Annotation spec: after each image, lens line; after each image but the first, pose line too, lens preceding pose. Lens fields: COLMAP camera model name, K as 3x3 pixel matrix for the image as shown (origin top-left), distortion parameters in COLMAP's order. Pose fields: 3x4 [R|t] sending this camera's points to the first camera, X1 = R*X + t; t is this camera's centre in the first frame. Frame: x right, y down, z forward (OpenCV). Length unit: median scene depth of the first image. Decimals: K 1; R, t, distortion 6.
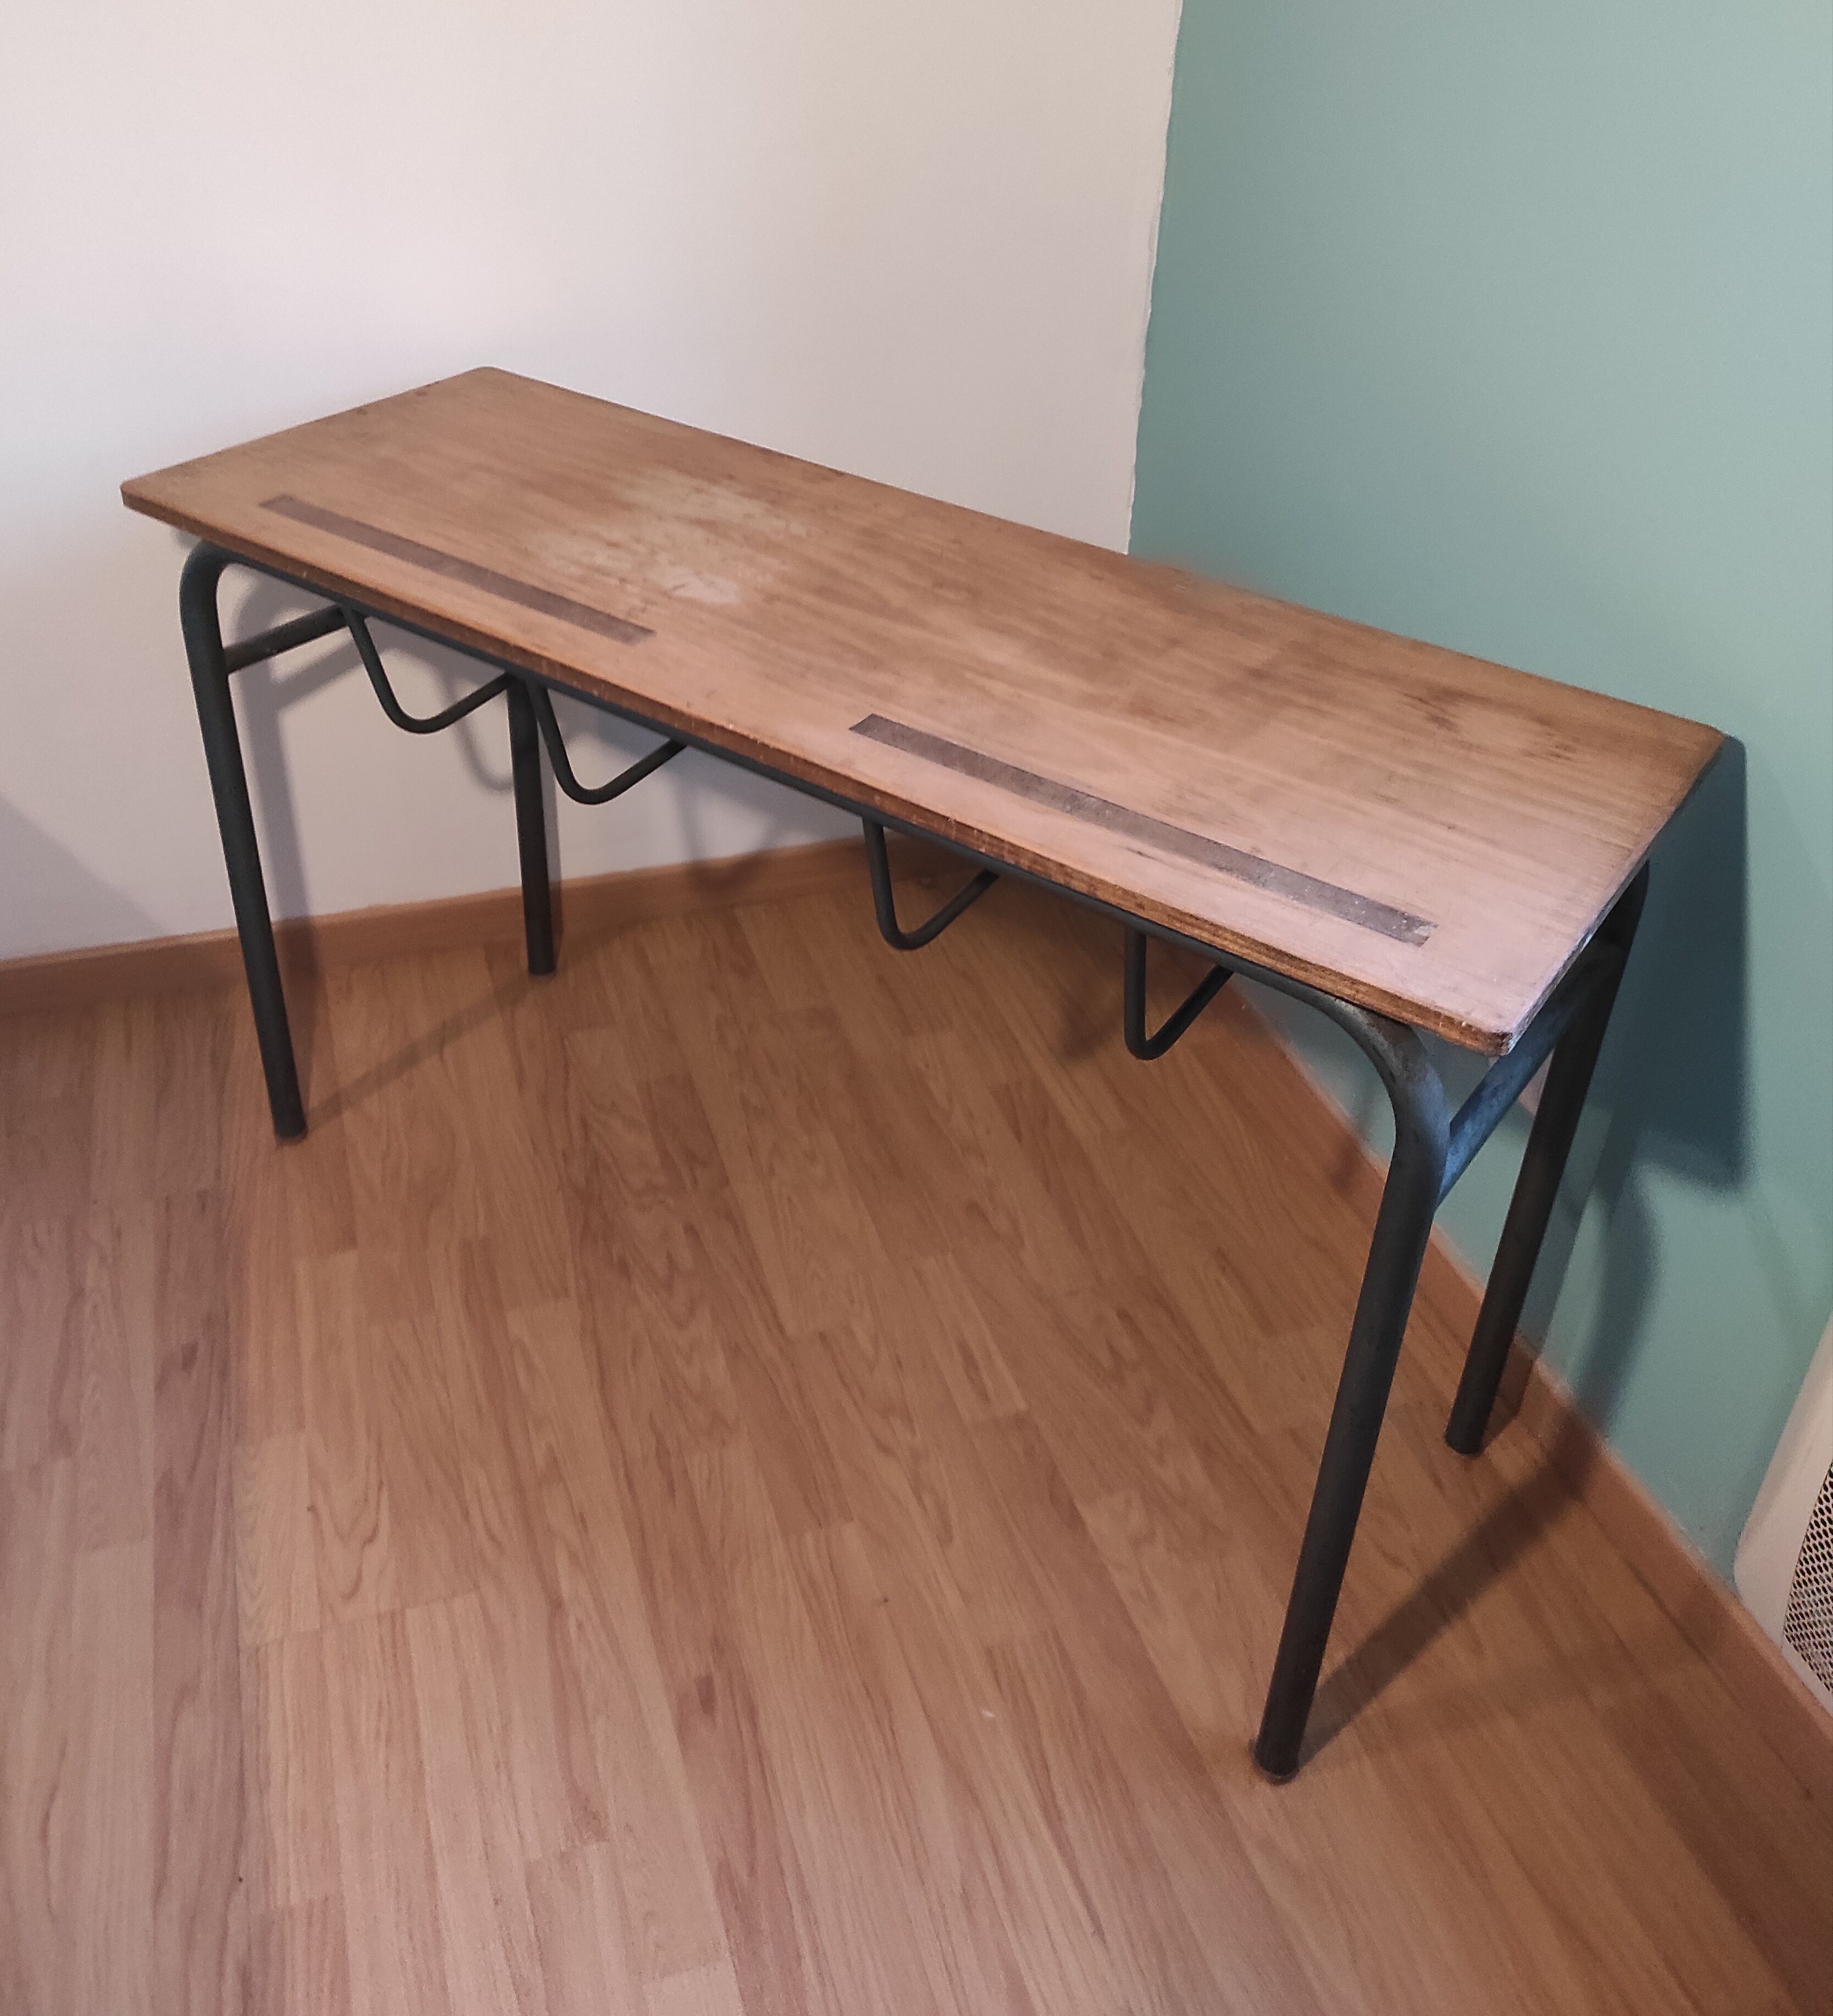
lens RADIAL K [[1841.0, 0, 976.6], [0, 1841.0, 849.6], [0, 0, 1]] dist [0.018690, 0.000000]
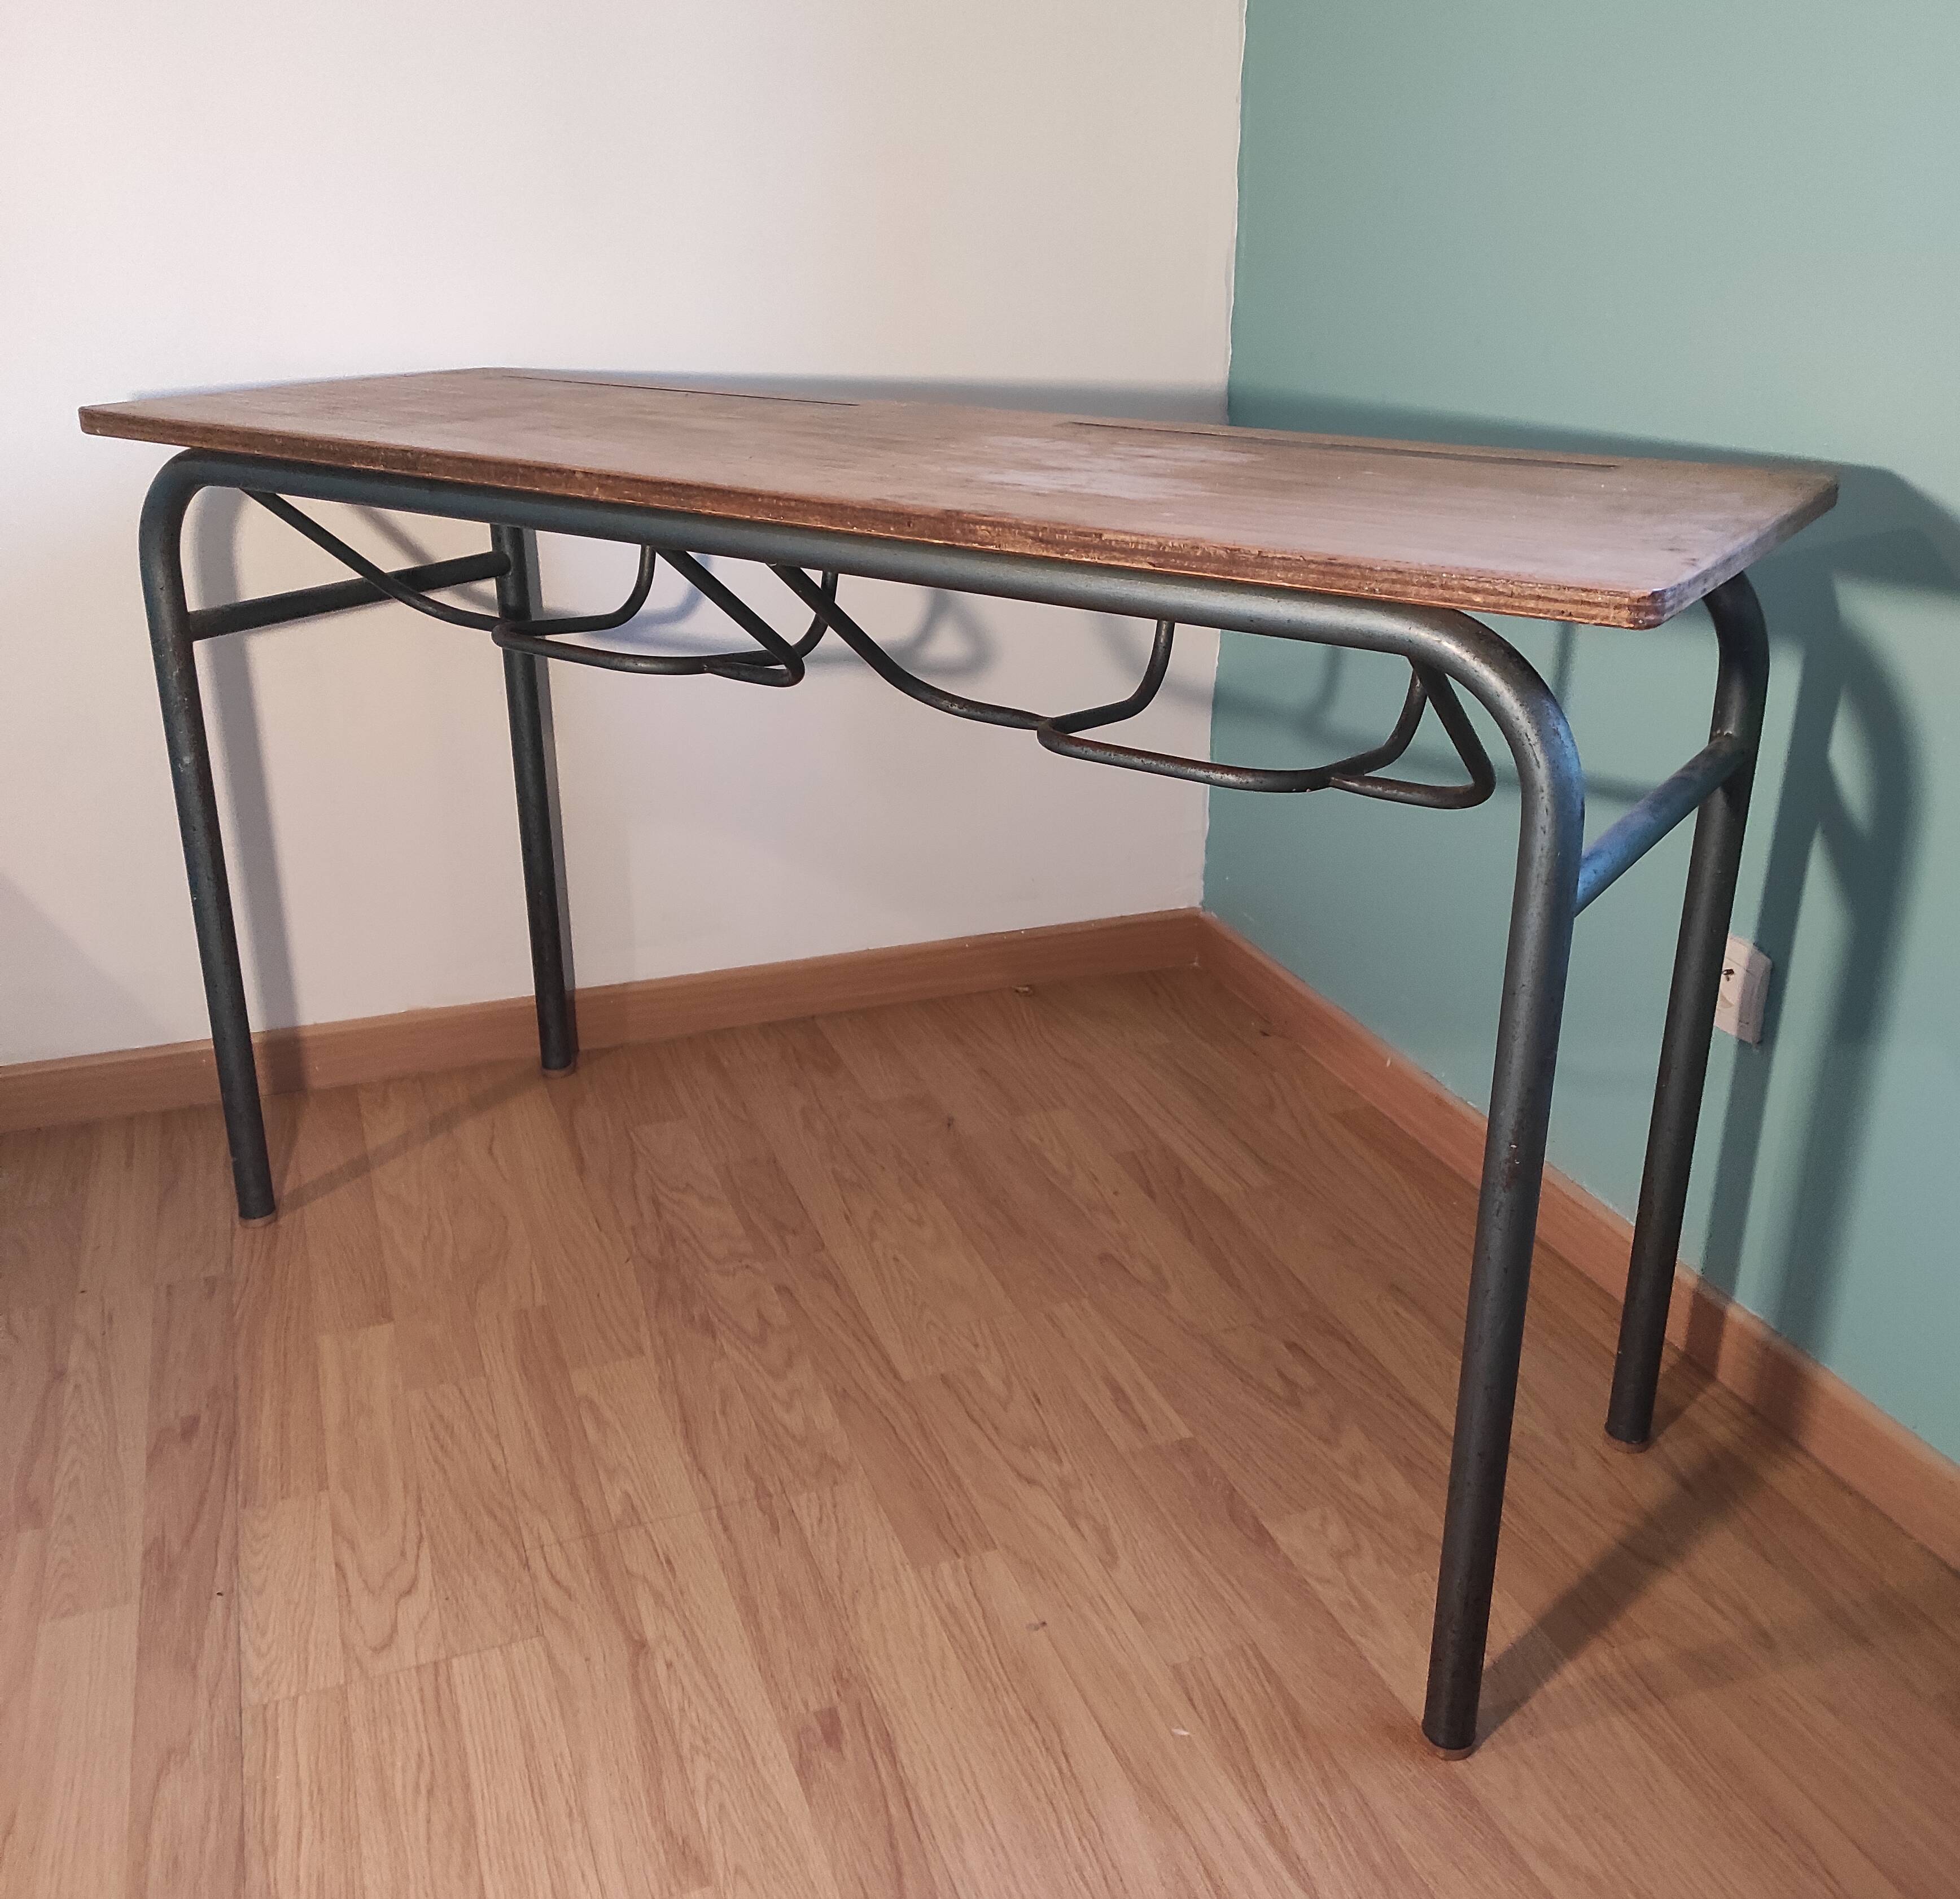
lens RADIAL K [[1886.7, 0, 1076.8], [0, 1886.7, 930.3], [0, 0, 1]] dist [0.019921, 0.000000]
pose [[0.998266, -0.050961, 0.029473, -0.039041], [0.055590, 0.980776, -0.187049, 0.234735], [-0.019374, 0.188363, 0.981908, 0.107280]]
